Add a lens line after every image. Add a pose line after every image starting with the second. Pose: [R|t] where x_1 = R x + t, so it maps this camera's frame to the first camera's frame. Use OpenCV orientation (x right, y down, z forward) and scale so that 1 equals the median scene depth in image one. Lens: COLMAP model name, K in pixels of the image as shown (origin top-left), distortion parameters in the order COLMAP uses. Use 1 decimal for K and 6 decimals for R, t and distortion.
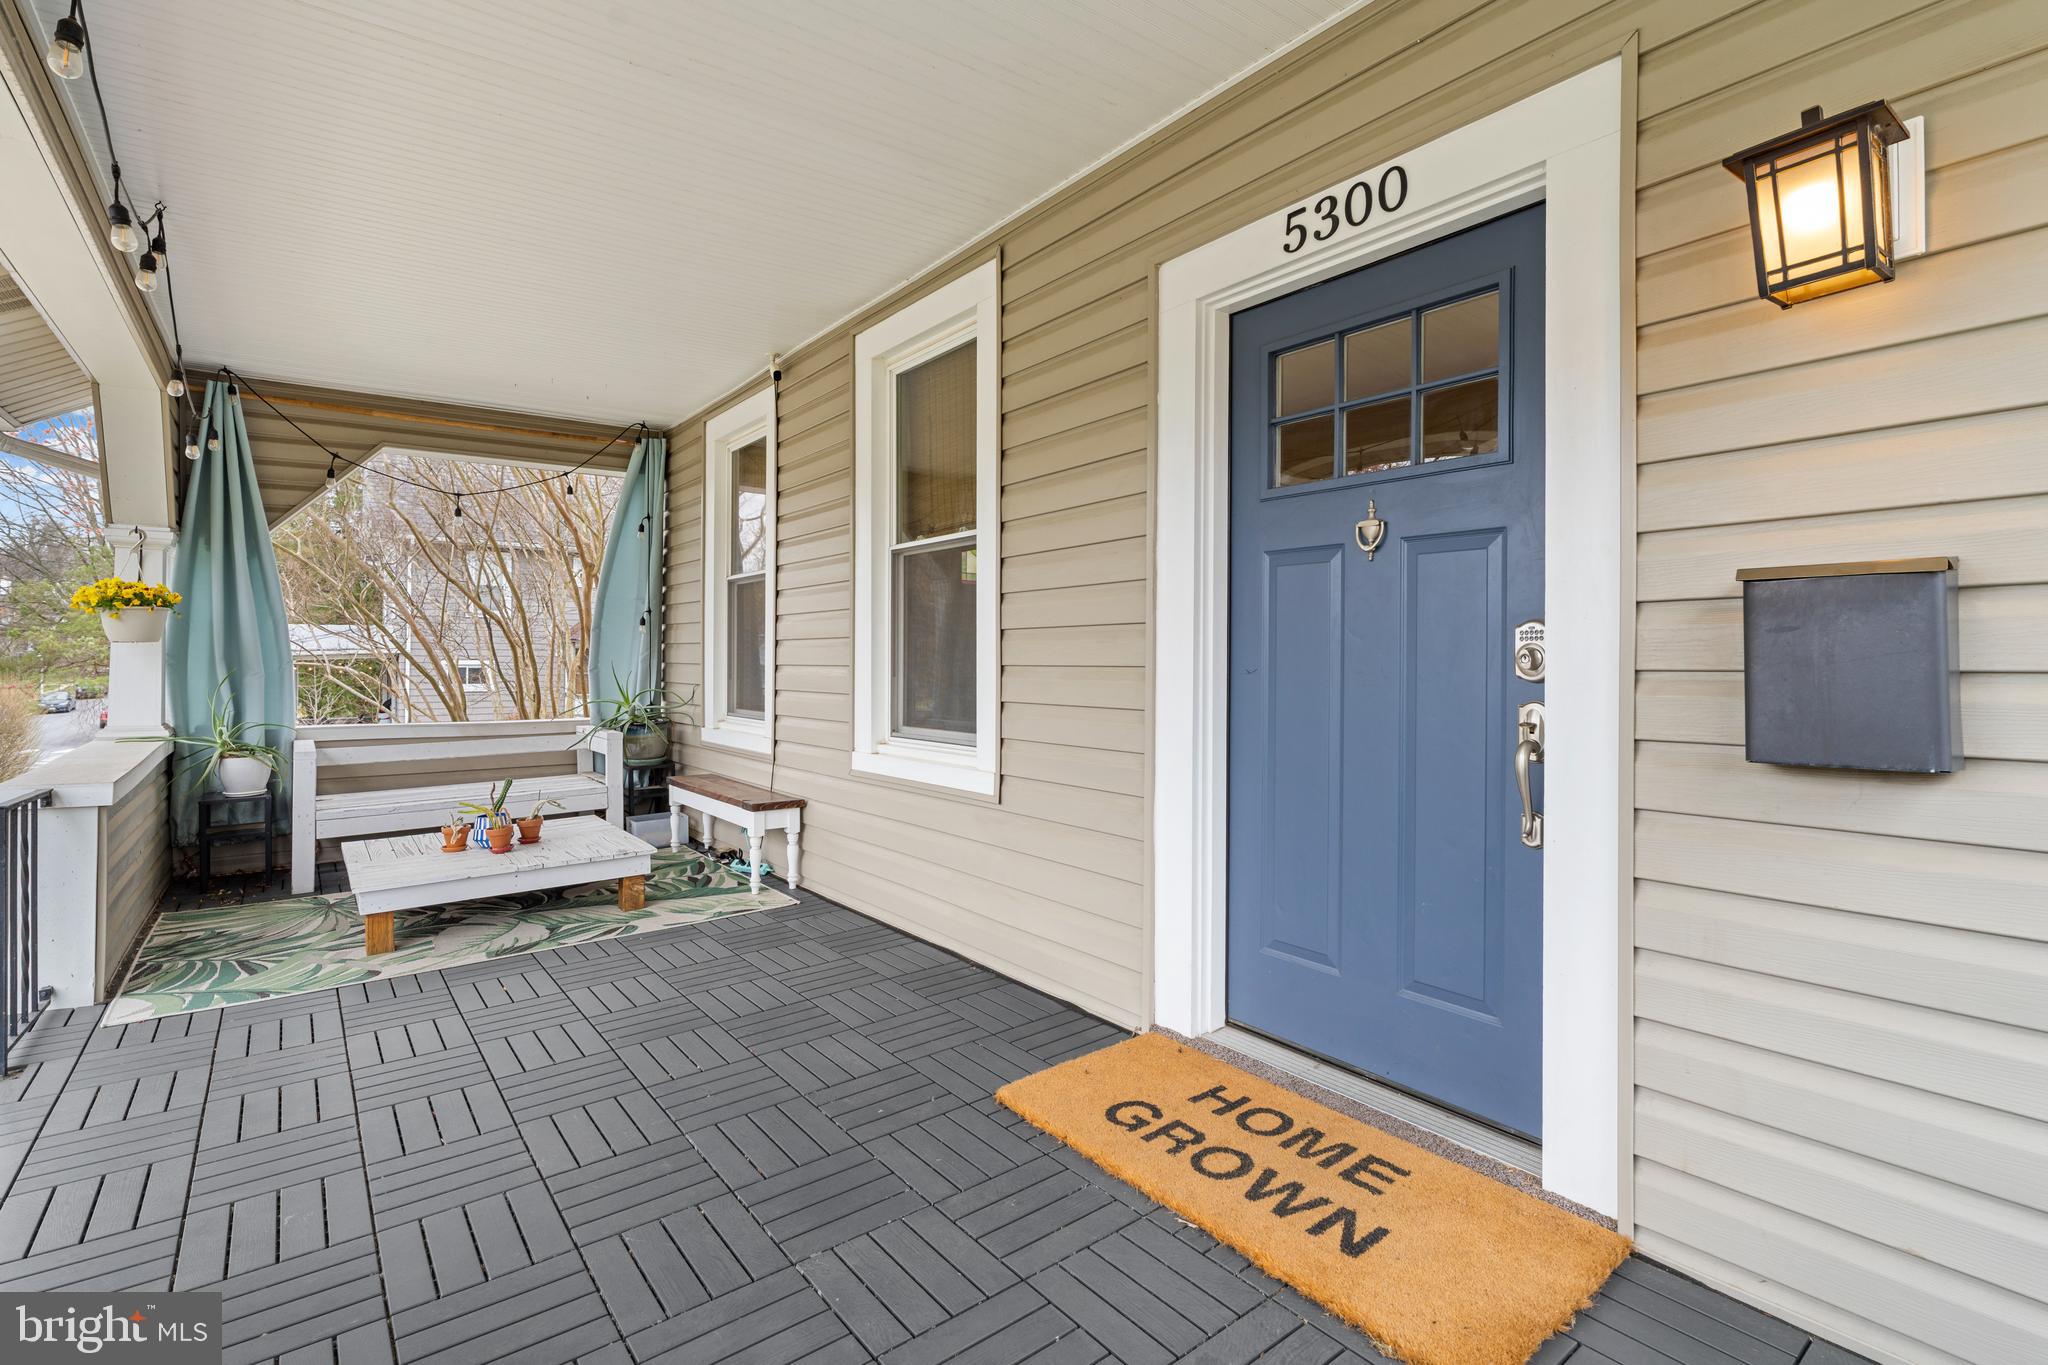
lens RADIAL K [[928.2, 0, 1024.0], [0, 928.2, 682.5], [0, 0, 1]] dist [-0.001521, 0.000338]
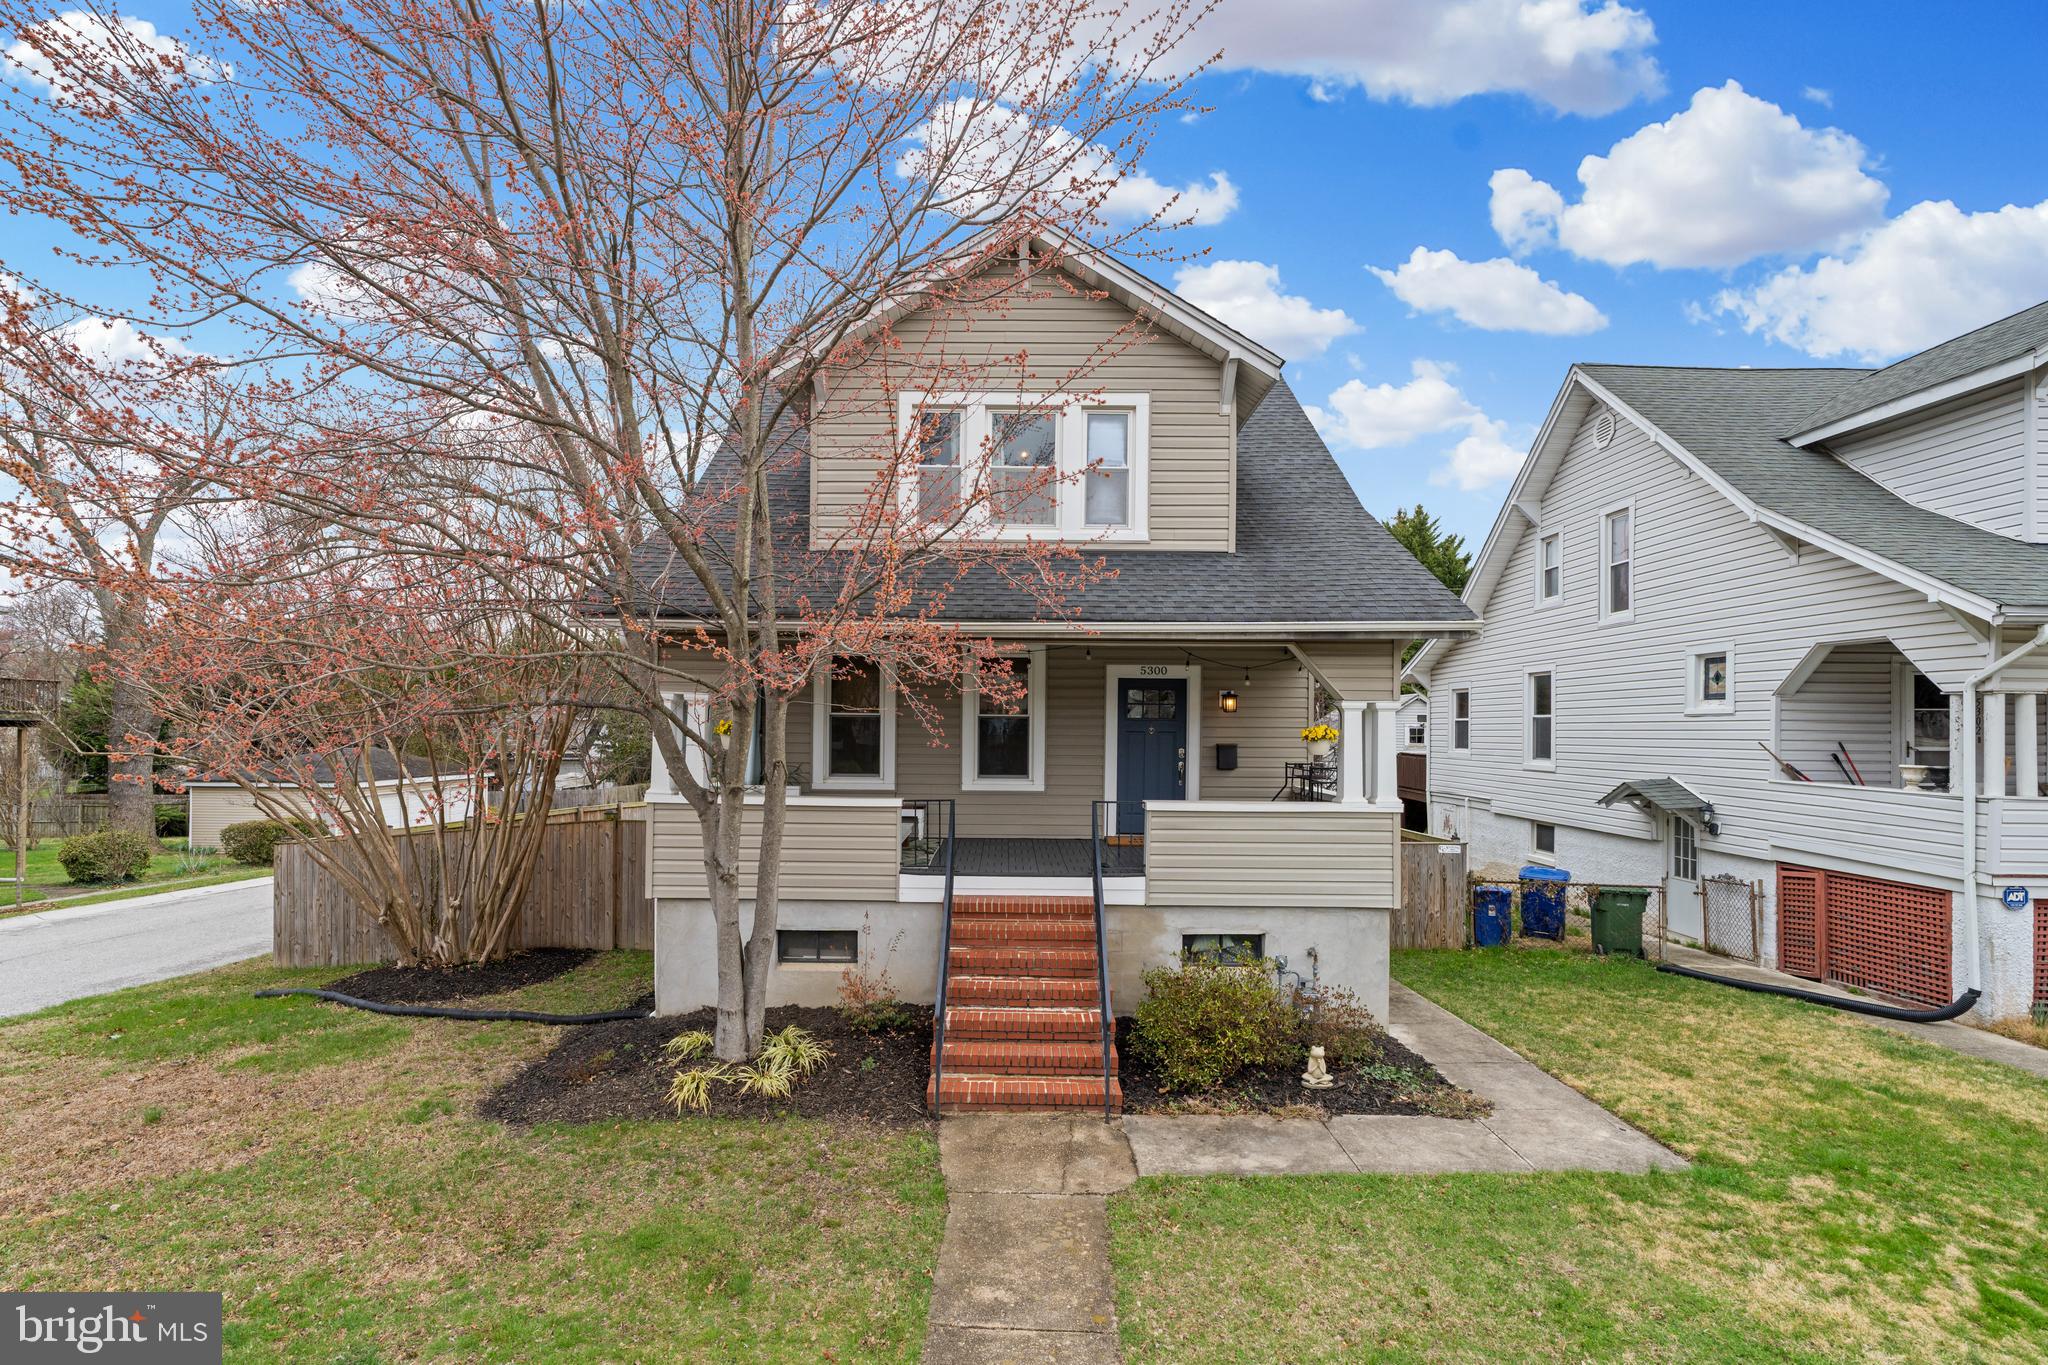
lens RADIAL K [[937.6, 0, 1020.4], [0, 937.6, 728.5], [0, 0, 1]] dist [-0.002161, -0.000339]
pose [[0.602610, 0.001759, 0.798034, -6.219337], [0.007459, 0.999941, -0.007836, -0.193550], [-0.798001, 0.010675, 0.602562, -2.297033]]
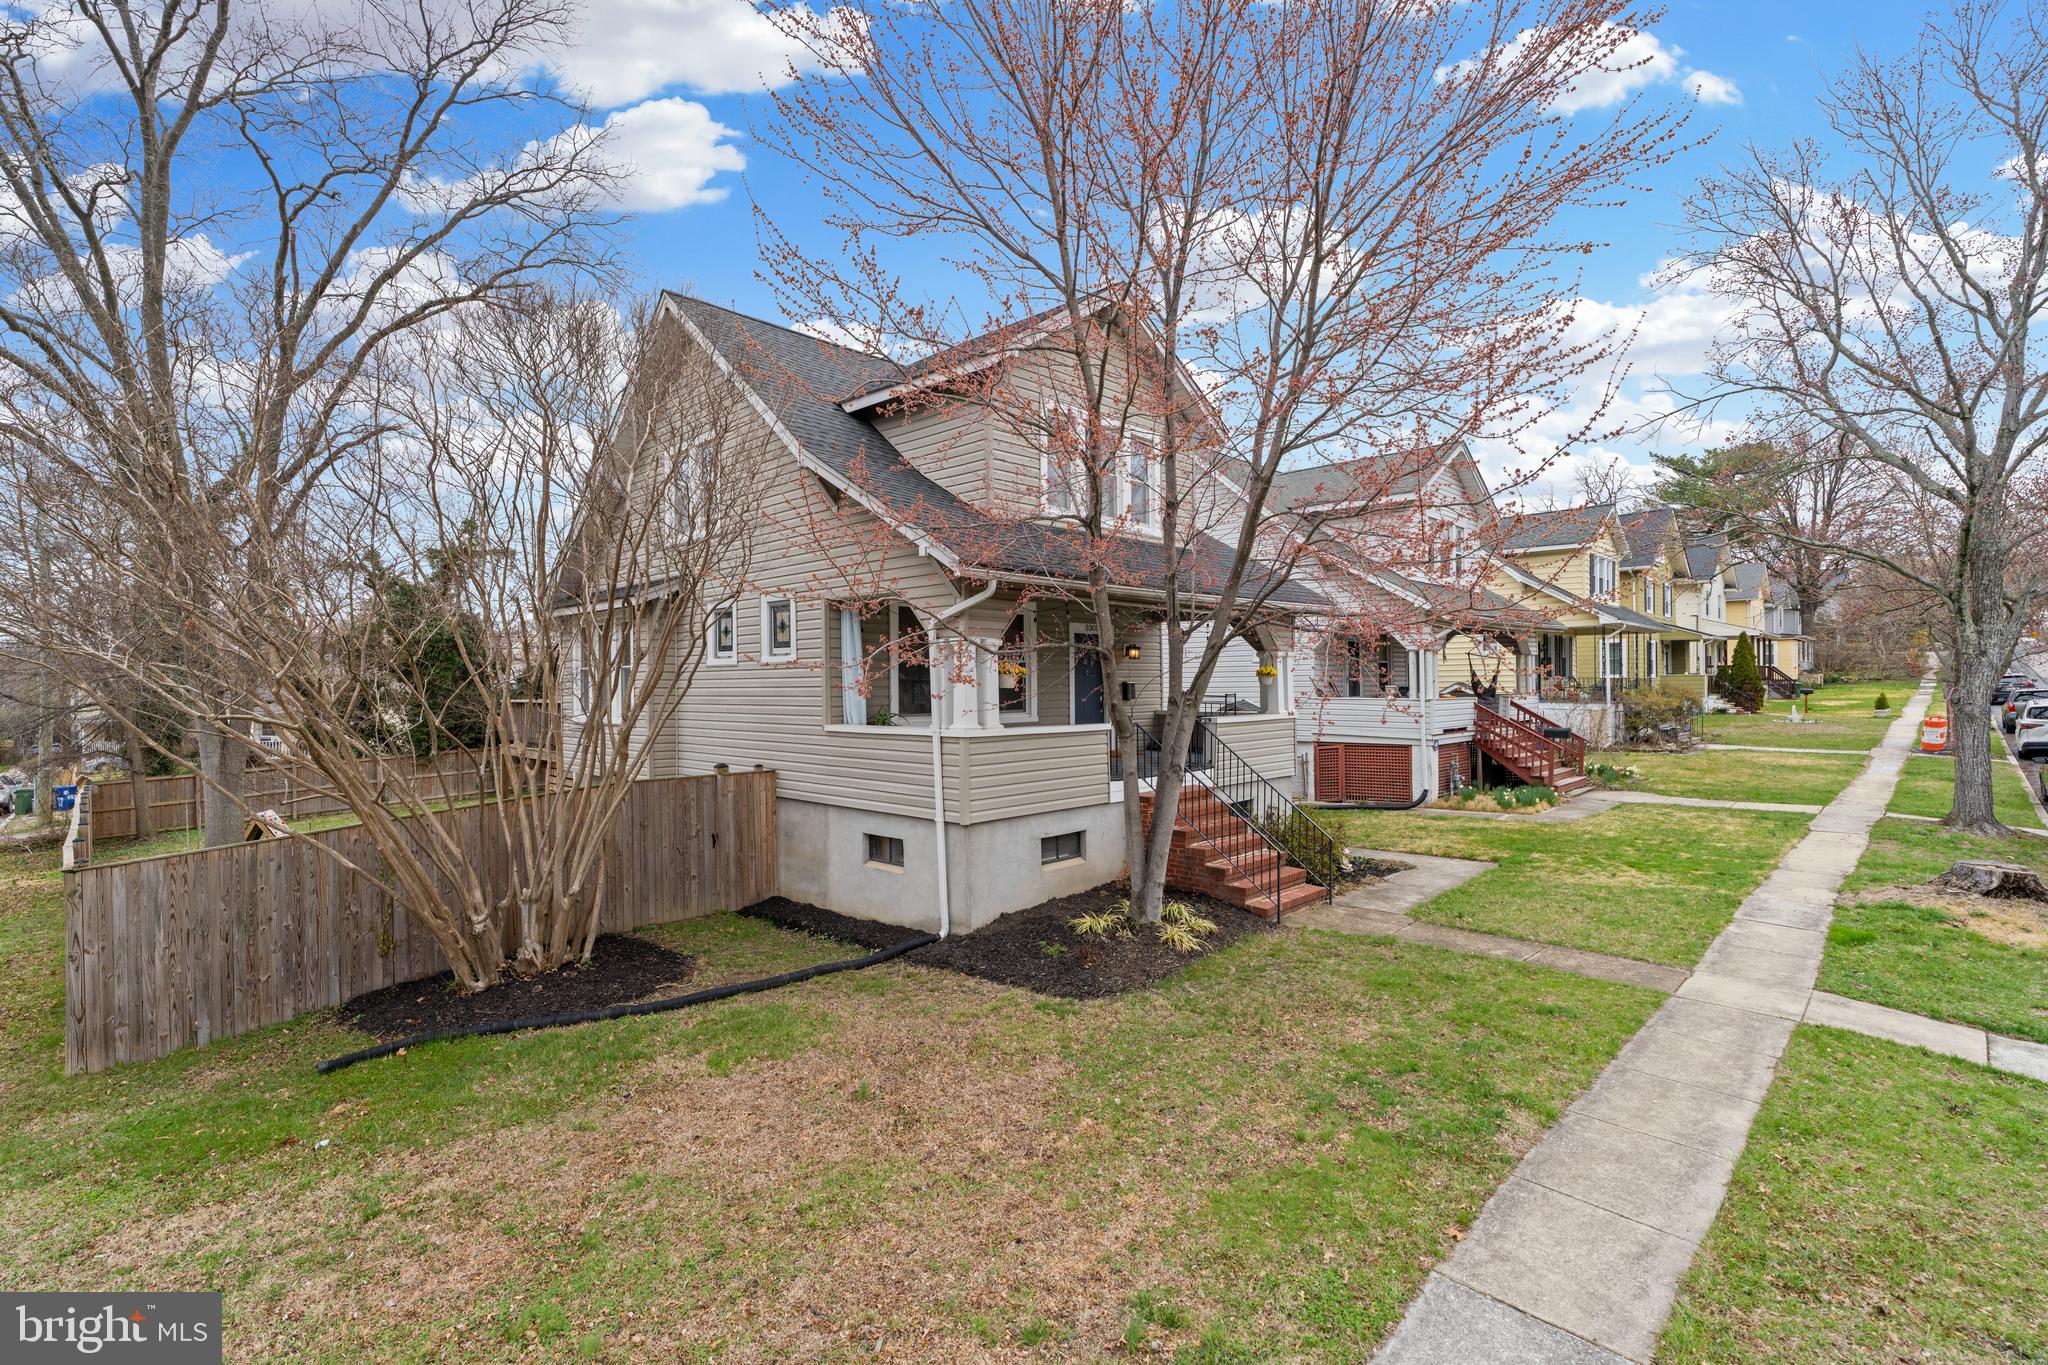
lens RADIAL K [[908.7, 0, 1024.0], [0, 908.7, 682.5], [0, 0, 1]] dist [-0.014419, 0.000043]
pose [[-0.135447, -0.000029, 0.990785, -9.143159], [0.030453, 0.999527, 0.004192, -0.190380], [-0.990317, 0.030740, -0.135382, 3.447792]]
